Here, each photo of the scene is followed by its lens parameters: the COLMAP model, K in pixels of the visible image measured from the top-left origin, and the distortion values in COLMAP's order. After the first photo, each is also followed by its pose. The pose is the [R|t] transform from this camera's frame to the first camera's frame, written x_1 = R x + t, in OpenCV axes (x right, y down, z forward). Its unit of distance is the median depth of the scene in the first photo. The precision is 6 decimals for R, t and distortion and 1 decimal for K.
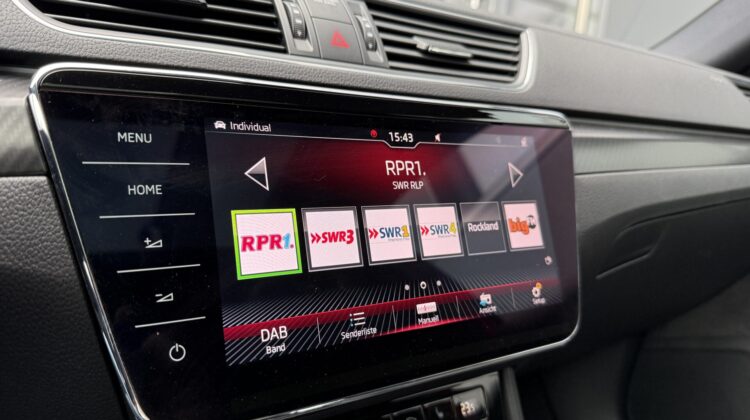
lens RADIAL K [[537.9, 0, 389.1], [0, 537.9, 231.6], [0, 0, 1]] dist [-0.011919, -0.024012]
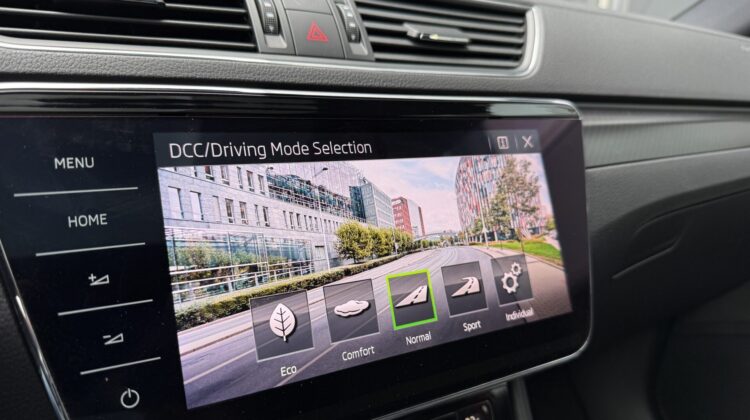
lens RADIAL K [[537.9, 0, 394.1], [0, 537.9, 230.9], [0, 0, 1]] dist [-0.011919, -0.024012]
pose [[0.998464, -0.029343, -0.046991, 0.075234], [0.031305, 0.998644, 0.041589, -0.059463], [0.045707, -0.042996, 0.998029, 0.088648]]
